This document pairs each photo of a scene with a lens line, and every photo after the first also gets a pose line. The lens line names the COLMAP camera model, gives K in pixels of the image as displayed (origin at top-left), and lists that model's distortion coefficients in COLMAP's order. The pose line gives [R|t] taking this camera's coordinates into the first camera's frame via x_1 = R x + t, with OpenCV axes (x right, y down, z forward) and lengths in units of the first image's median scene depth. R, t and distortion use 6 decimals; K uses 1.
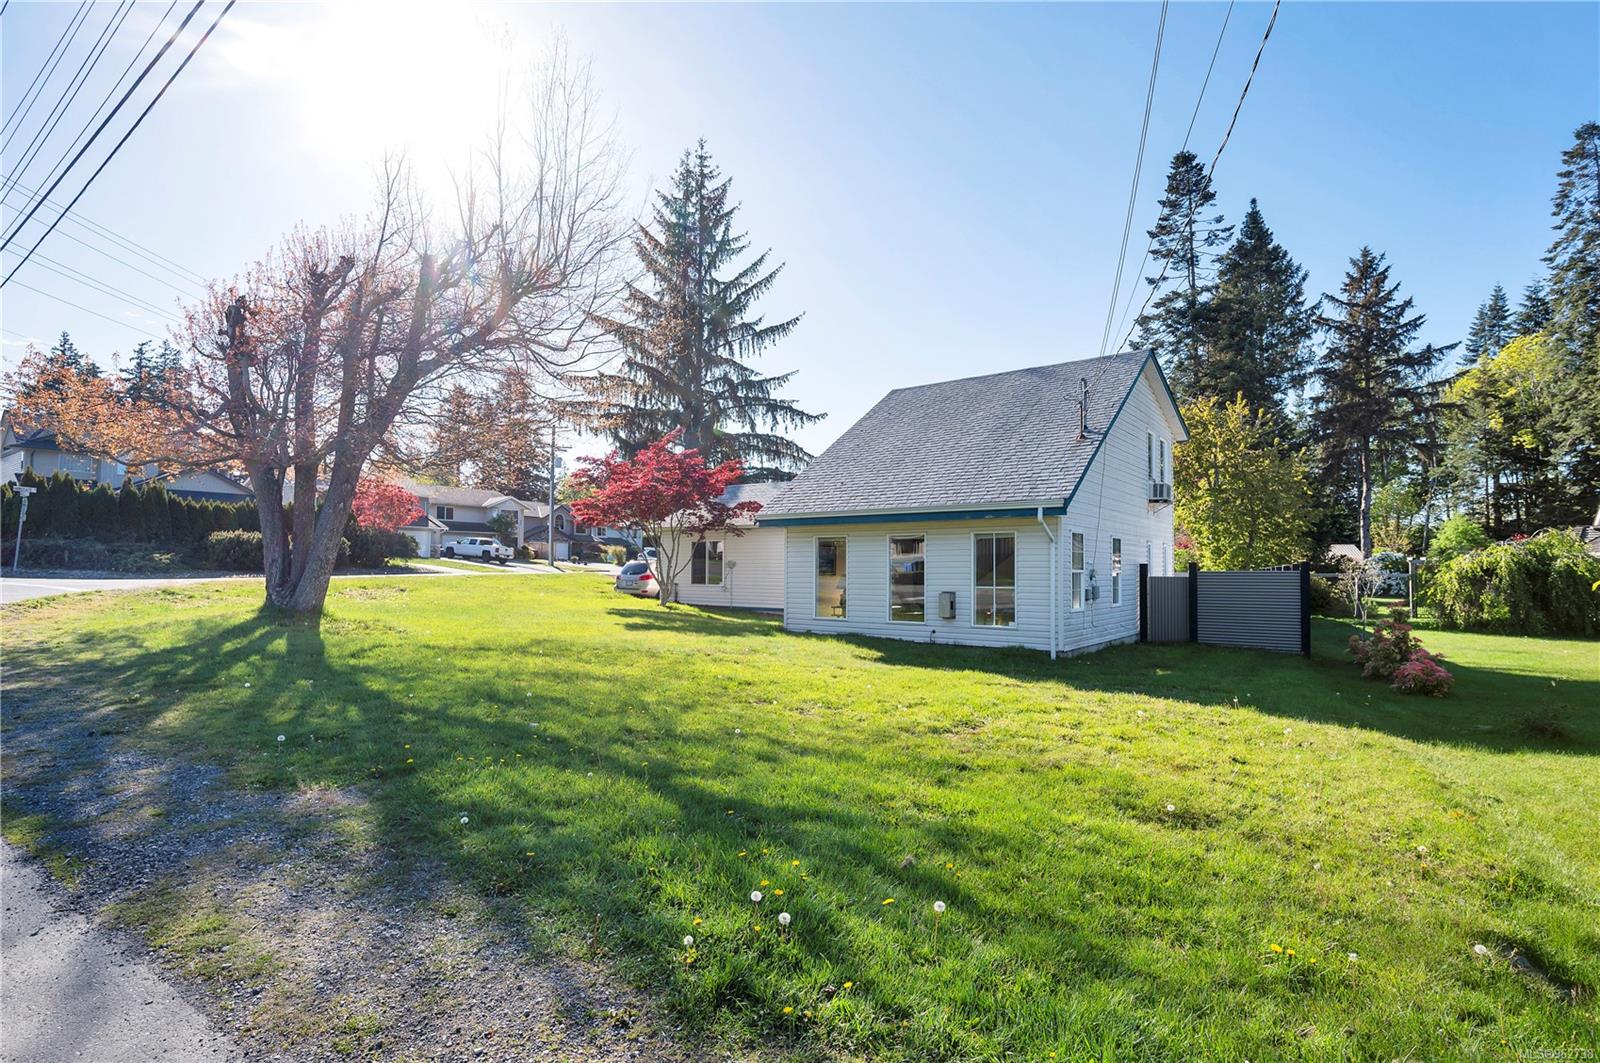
lens RADIAL K [[775.1, 0, 800.0], [0, 775.1, 531.5], [0, 0, 1]] dist [-0.003562, -0.000981]
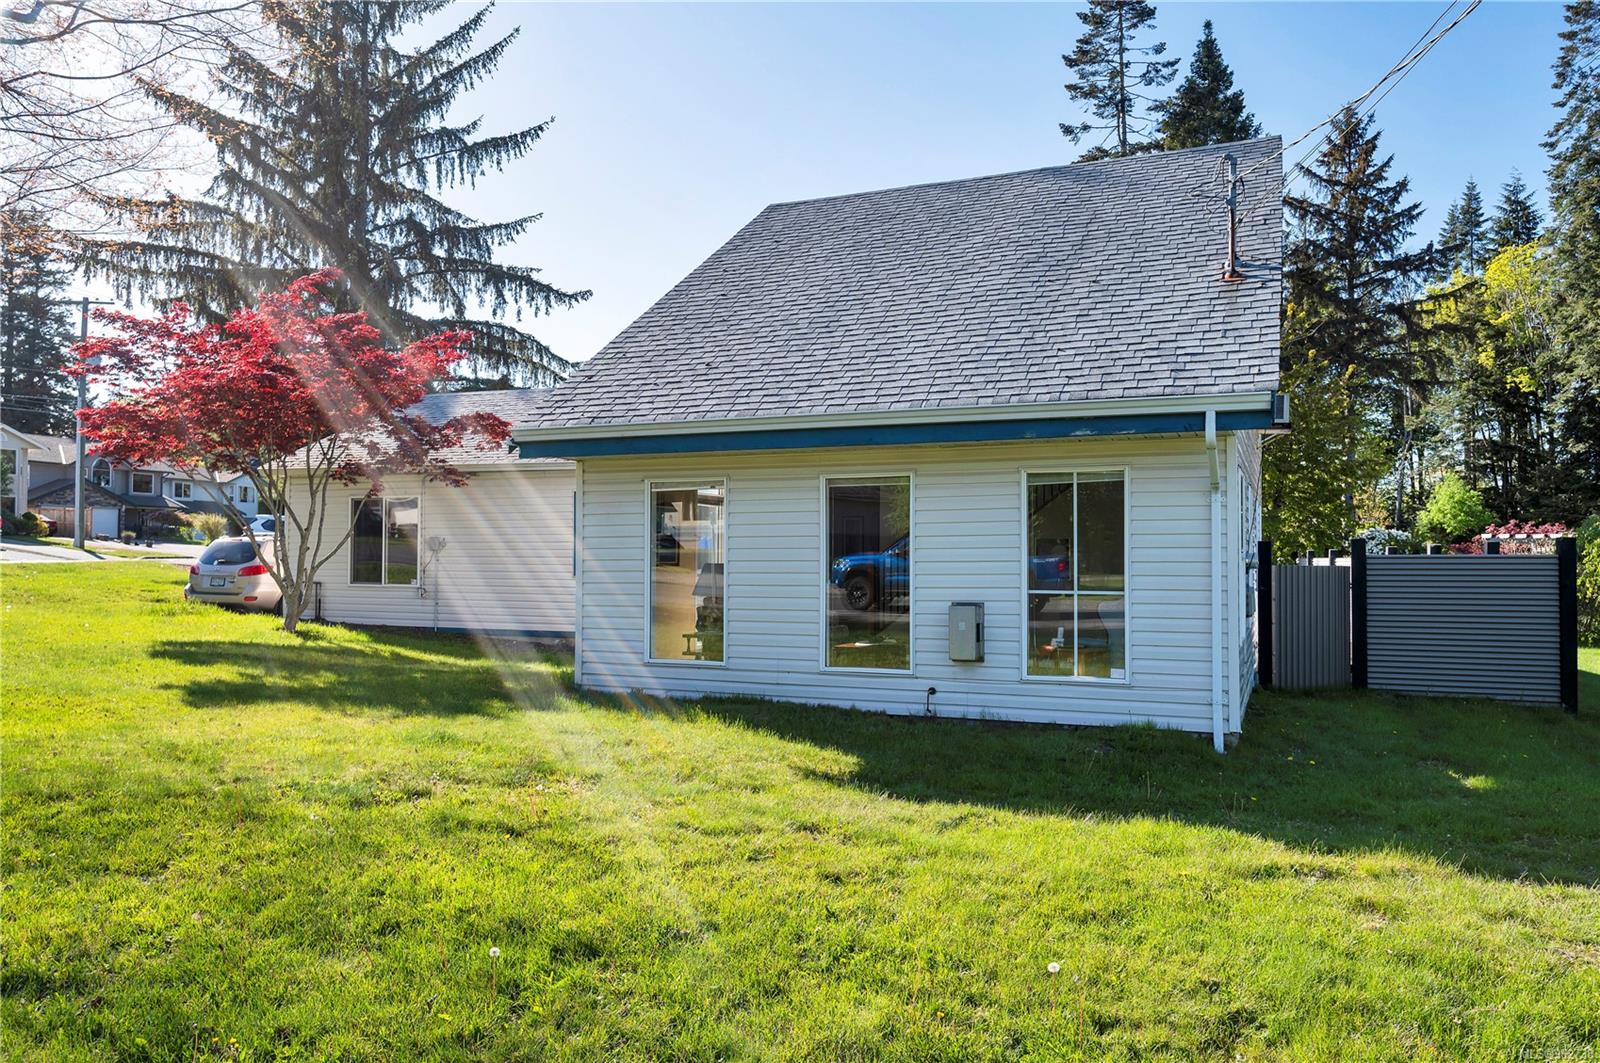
lens RADIAL K [[1133.0, 0, 799.6], [0, 1133.0, 516.3], [0, 0, 1]] dist [-0.005255, -0.000927]
pose [[0.970344, 0.005945, 0.241654, -0.017766], [-0.009789, 0.999844, 0.014708, 0.005446], [-0.241528, -0.016637, 0.970251, 0.110036]]
